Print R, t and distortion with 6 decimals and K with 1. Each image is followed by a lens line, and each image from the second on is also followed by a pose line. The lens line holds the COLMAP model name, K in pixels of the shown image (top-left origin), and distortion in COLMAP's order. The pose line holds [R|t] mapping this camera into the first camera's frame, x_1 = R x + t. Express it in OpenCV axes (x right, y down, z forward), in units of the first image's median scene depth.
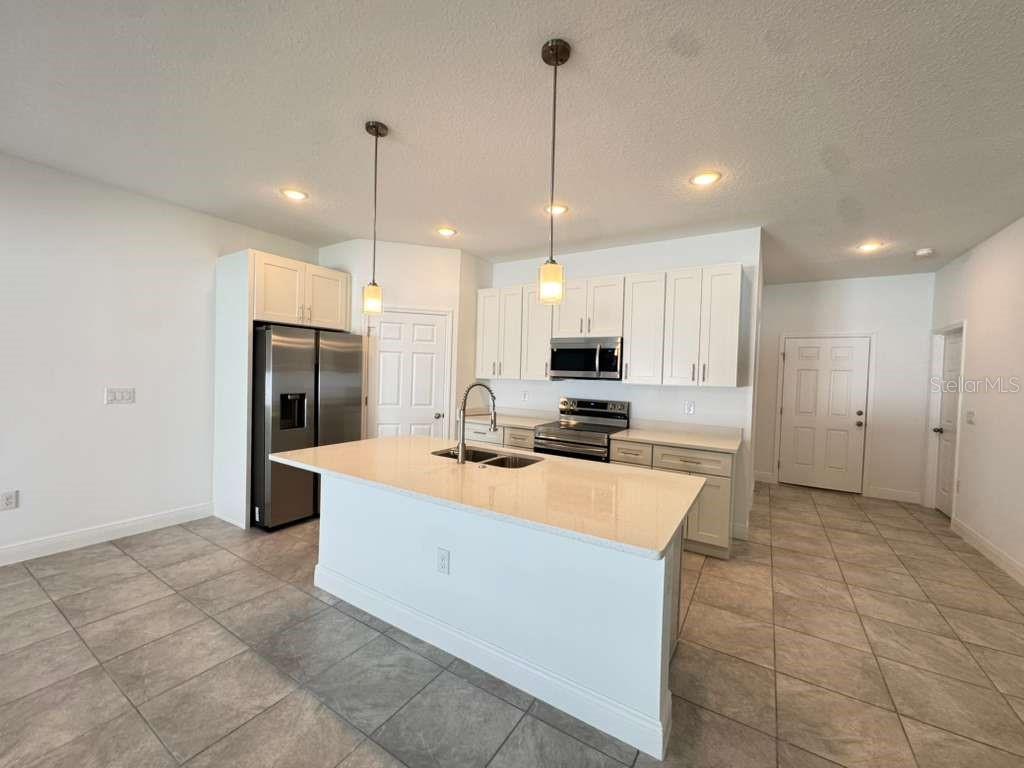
lens RADIAL K [[408.7, 0, 511.1], [0, 408.7, 383.1], [0, 0, 1]] dist [-0.000589, -0.000286]
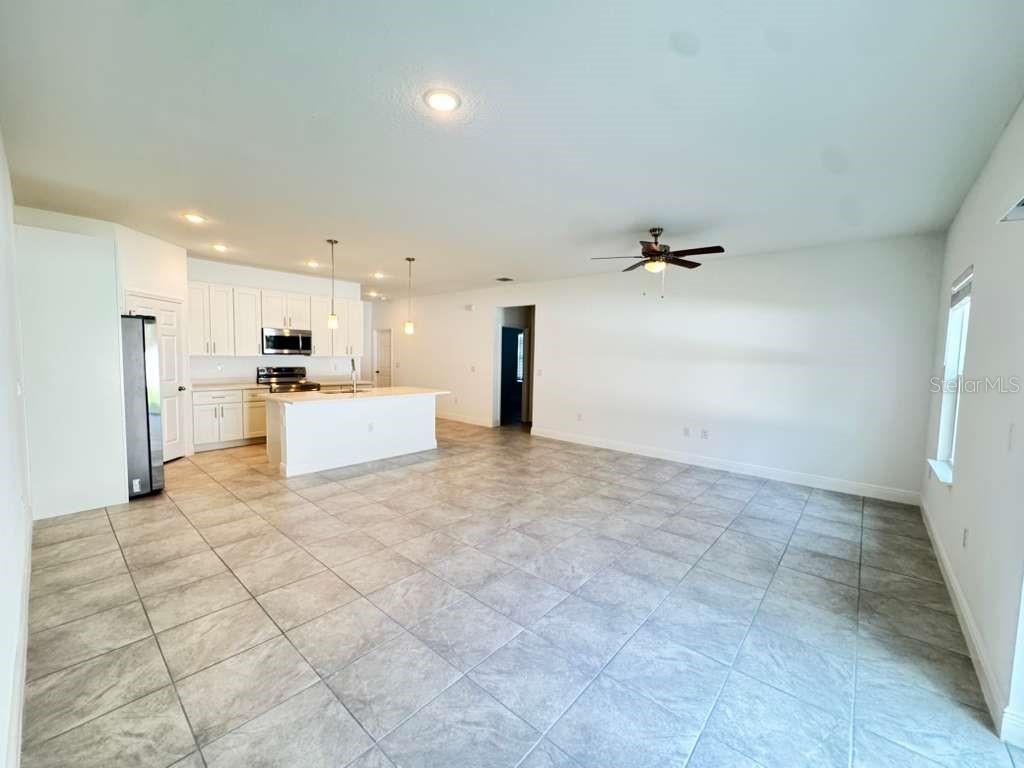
lens RADIAL K [[410.5, 0, 511.0], [0, 410.5, 383.5], [0, 0, 1]] dist [-0.001492, -0.000411]
pose [[0.158436, -0.097444, 0.982549, -2.129542], [0.007044, 0.995204, 0.097563, -0.078302], [-0.987344, -0.008536, 0.158362, -0.243675]]
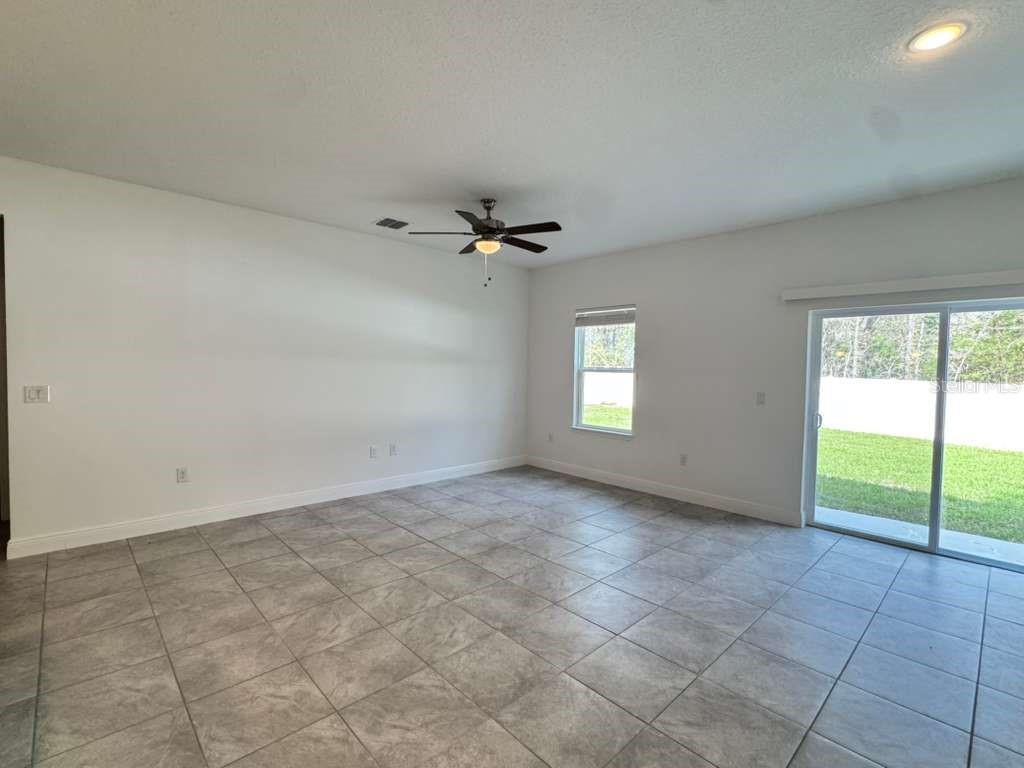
lens RADIAL K [[474.5, 0, 510.4], [0, 474.5, 383.0], [0, 0, 1]] dist [-0.001824, -0.000493]
pose [[-0.967023, -0.059890, 0.247546, -0.830886], [-0.043747, 0.996572, 0.070212, -0.050545], [-0.250902, 0.057067, -0.966329, 0.960346]]
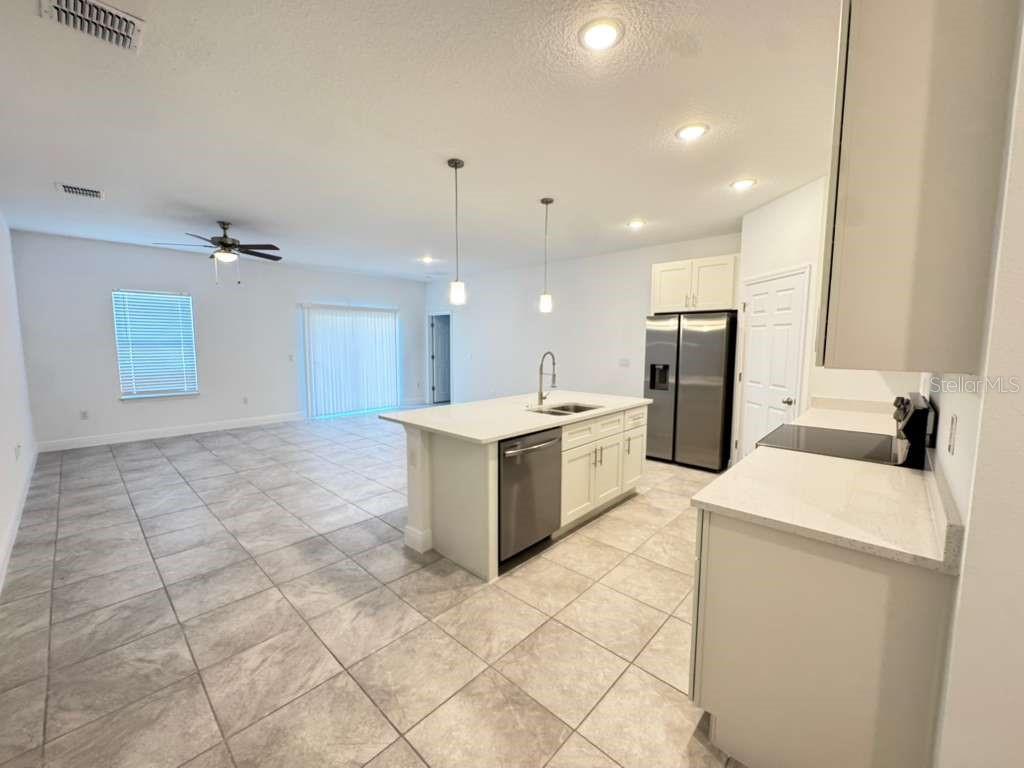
lens RADIAL K [[409.8, 0, 509.5], [0, 409.8, 382.3], [0, 0, 1]] dist [-0.002366, -0.000380]
pose [[-0.189230, 0.060207, -0.980085, 1.268822], [-0.034921, 0.997074, 0.067993, 0.011939], [0.981312, 0.047092, -0.186574, 1.083590]]
